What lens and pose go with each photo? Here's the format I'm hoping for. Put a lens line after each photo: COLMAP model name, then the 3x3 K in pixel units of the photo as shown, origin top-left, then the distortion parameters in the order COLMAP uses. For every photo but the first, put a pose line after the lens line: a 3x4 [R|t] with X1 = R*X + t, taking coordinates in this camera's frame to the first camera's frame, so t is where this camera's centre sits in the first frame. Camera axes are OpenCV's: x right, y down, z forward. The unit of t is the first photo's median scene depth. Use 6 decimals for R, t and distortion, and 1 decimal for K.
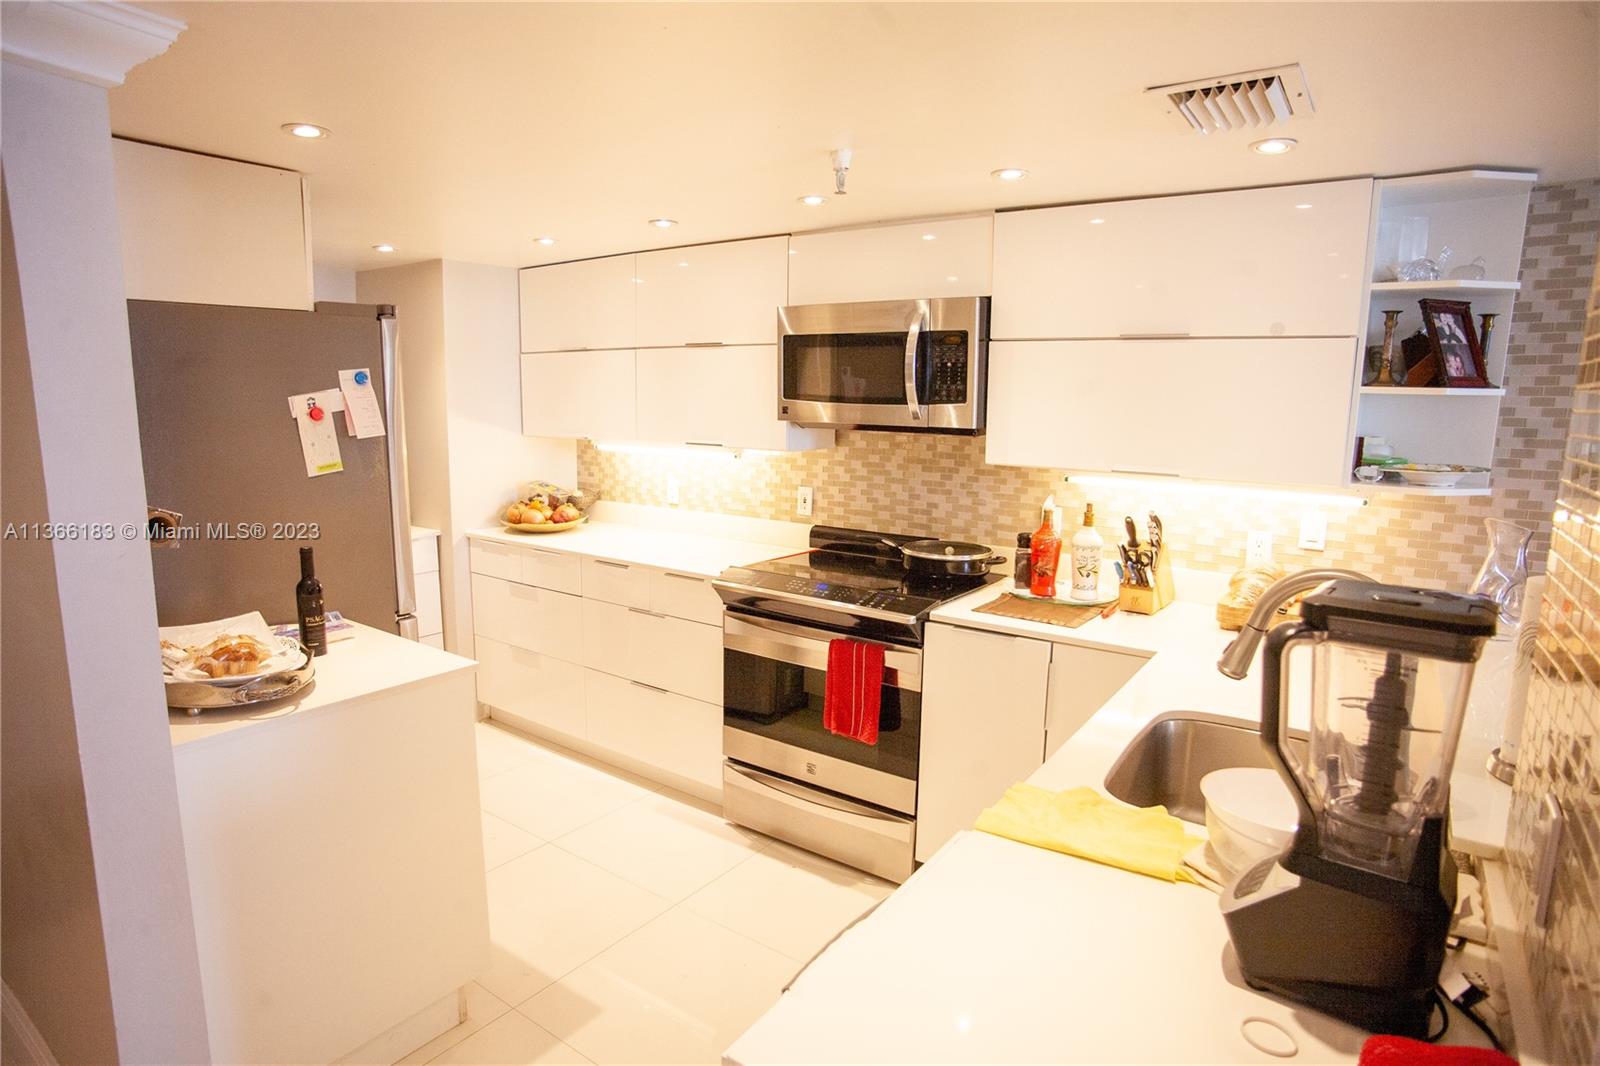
lens RADIAL K [[872.2, 0, 800.0], [0, 872.2, 533.0], [0, 0, 1]] dist [-0.096601, 0.048193]
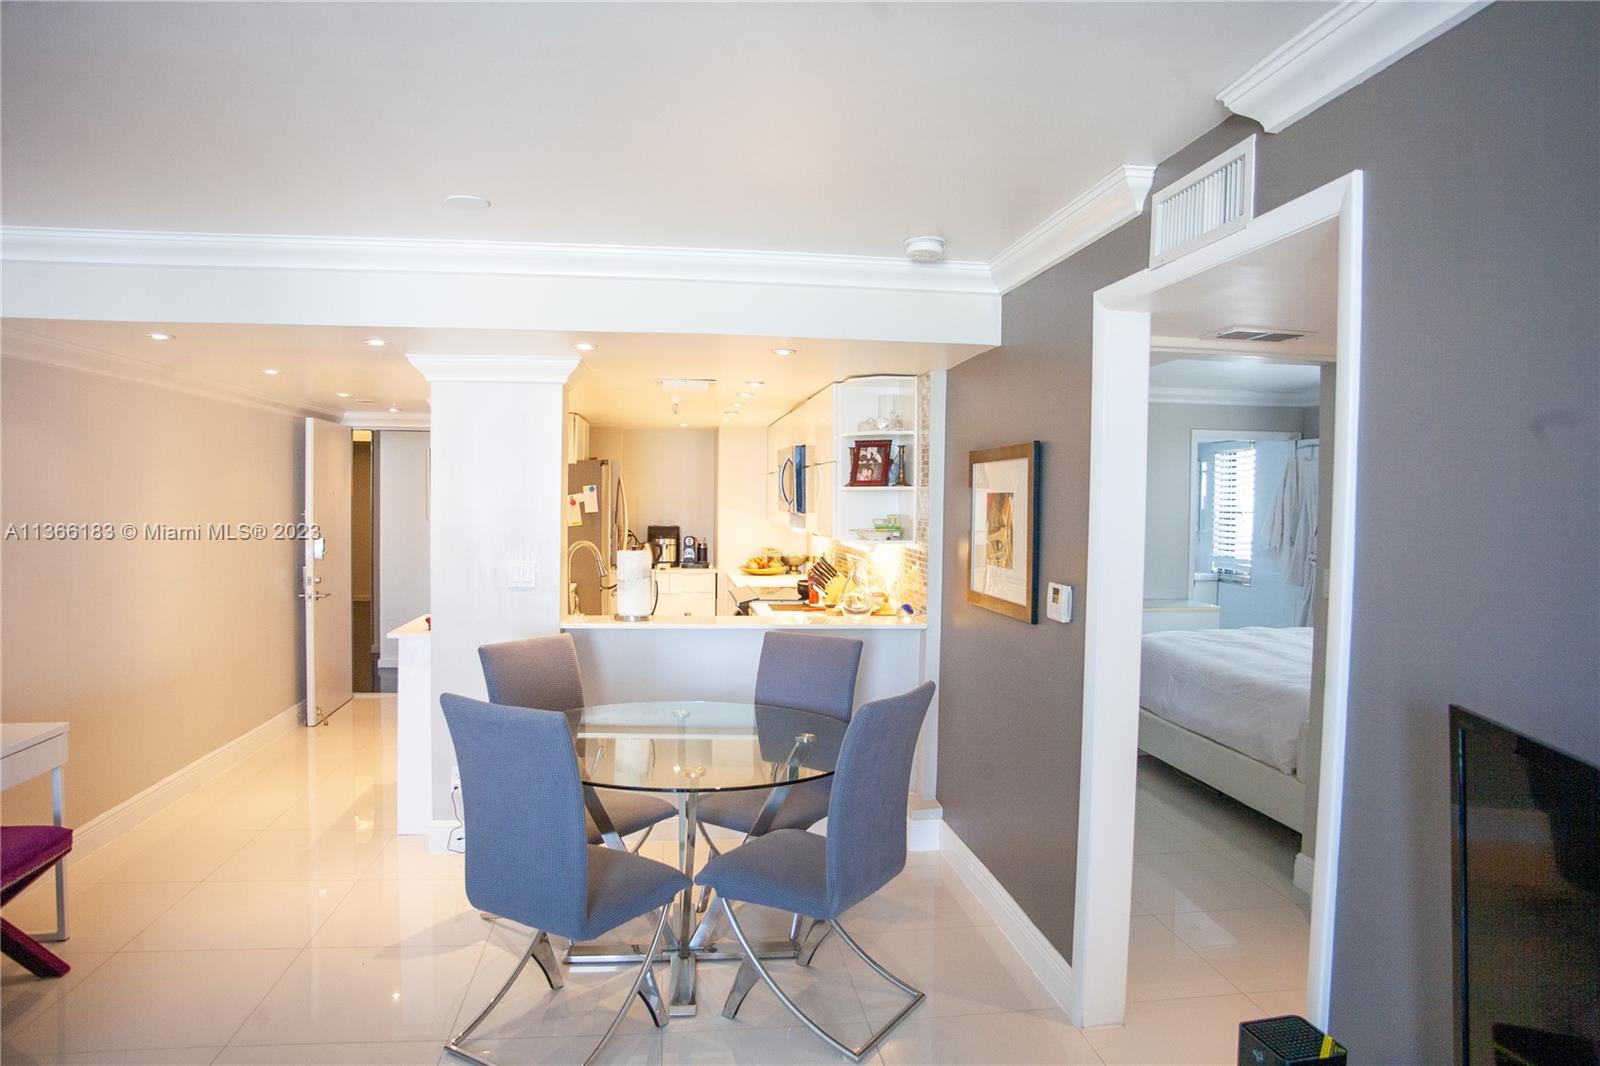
lens RADIAL K [[1027.9, 0, 800.0], [0, 1027.9, 533.0], [0, 0, 1]] dist [-0.059273, 0.000648]
pose [[0.680131, 0.020824, -0.732794, 2.159616], [-0.118145, 0.989644, -0.081531, 0.122975], [0.723508, 0.142028, 0.675548, -0.592459]]
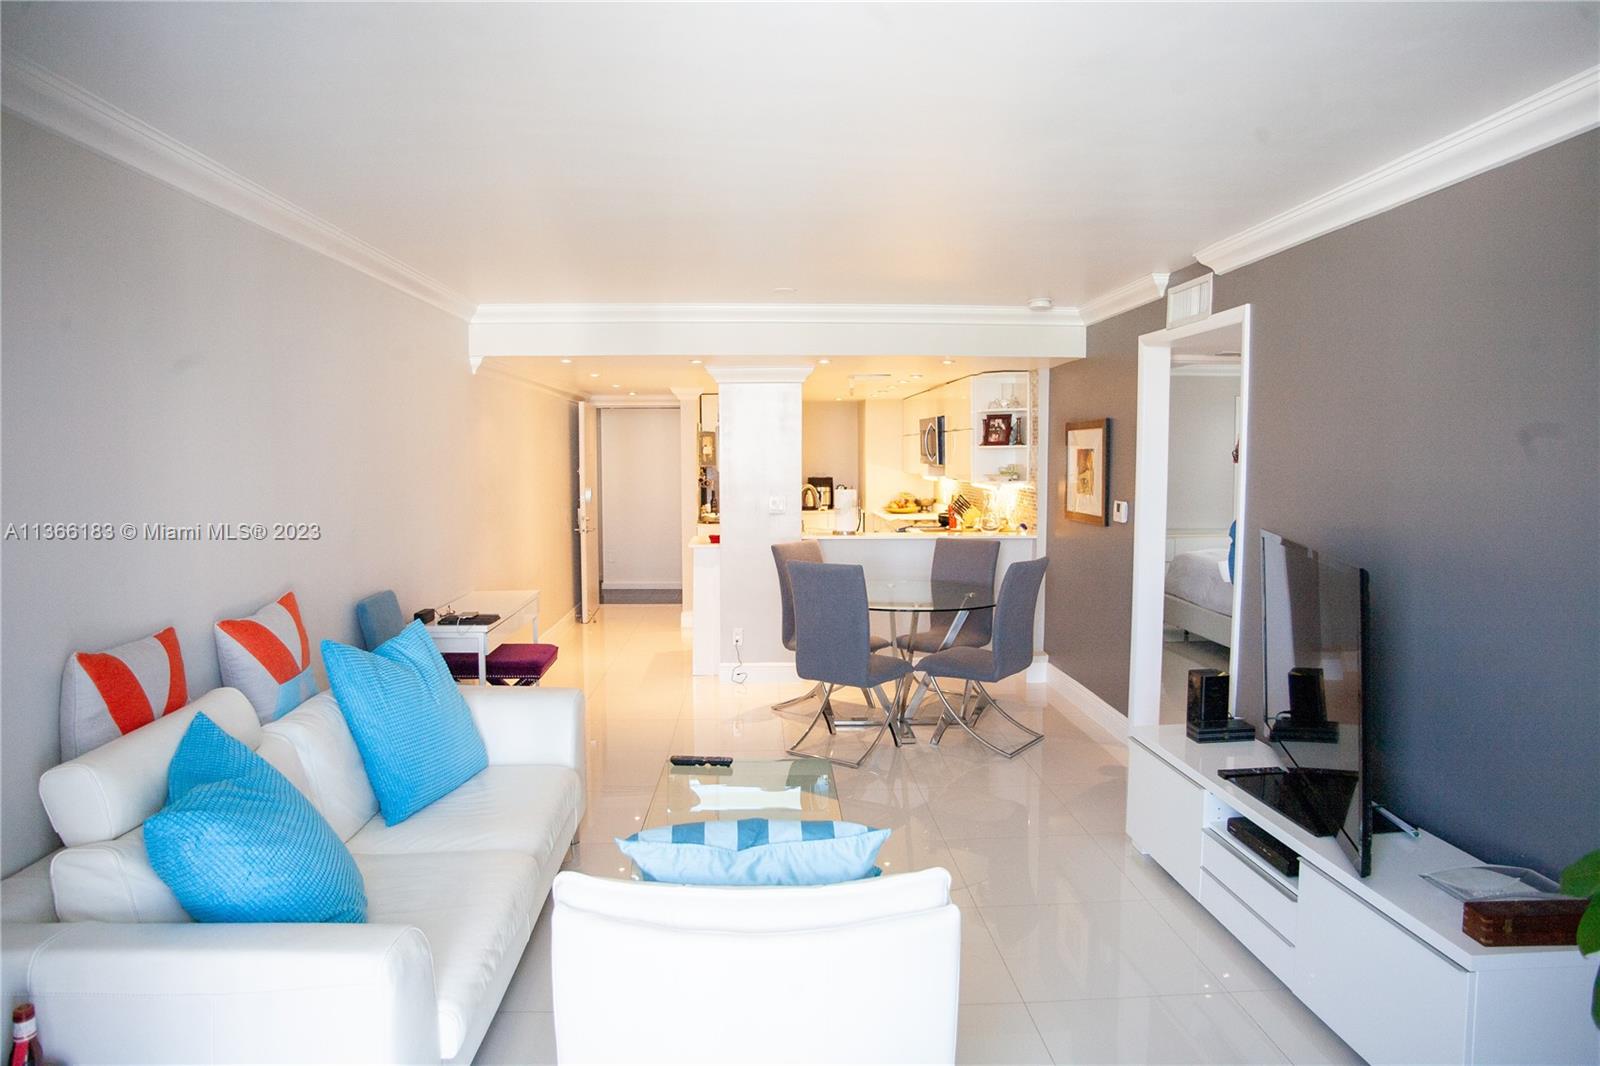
lens RADIAL K [[1027.9, 0, 800.0], [0, 1027.9, 533.0], [0, 0, 1]] dist [-0.059273, 0.000648]
pose [[0.620836, 0.045241, -0.782634, 2.806552], [-0.111353, 0.993300, -0.030914, 0.270381], [0.775992, 0.106341, 0.621714, -1.471481]]
